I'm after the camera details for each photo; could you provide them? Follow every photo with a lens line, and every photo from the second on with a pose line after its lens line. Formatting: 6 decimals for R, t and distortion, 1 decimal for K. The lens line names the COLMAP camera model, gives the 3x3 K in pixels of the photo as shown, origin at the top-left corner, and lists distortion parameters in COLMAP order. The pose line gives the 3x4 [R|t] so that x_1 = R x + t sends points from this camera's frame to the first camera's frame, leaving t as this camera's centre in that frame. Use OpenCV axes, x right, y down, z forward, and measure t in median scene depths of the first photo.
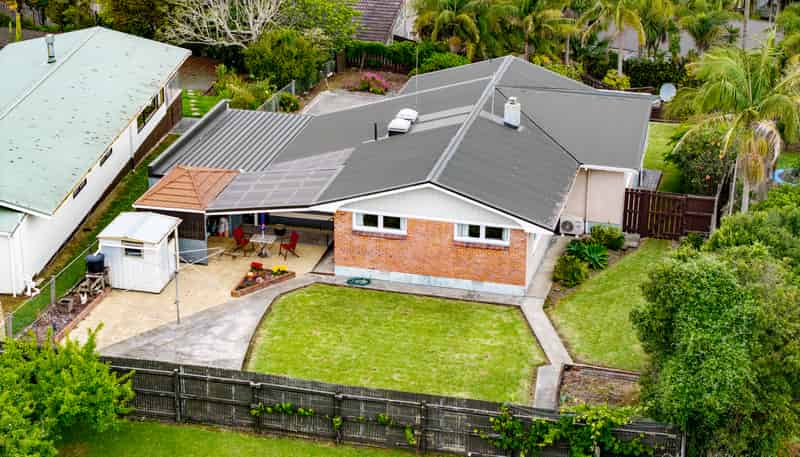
lens RADIAL K [[1648.0, 0, 400.6], [0, 1648.0, 228.9], [0, 0, 1]] dist [-0.151417, 0.000000]
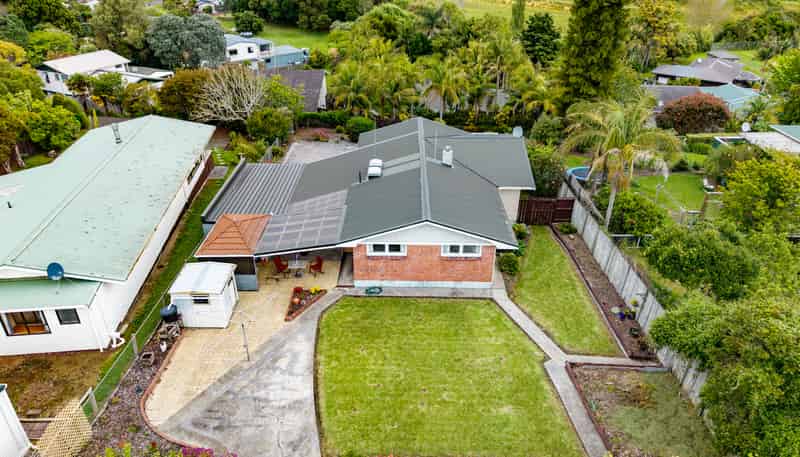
lens RADIAL K [[547.6, 0, 416.2], [0, 547.6, 226.1], [0, 0, 1]] dist [0.006441, -0.013648]
pose [[0.968051, -0.114474, 0.223101, -0.087436], [0.089620, 0.988897, 0.118539, -0.074429], [-0.234193, -0.094757, 0.967561, 0.541289]]
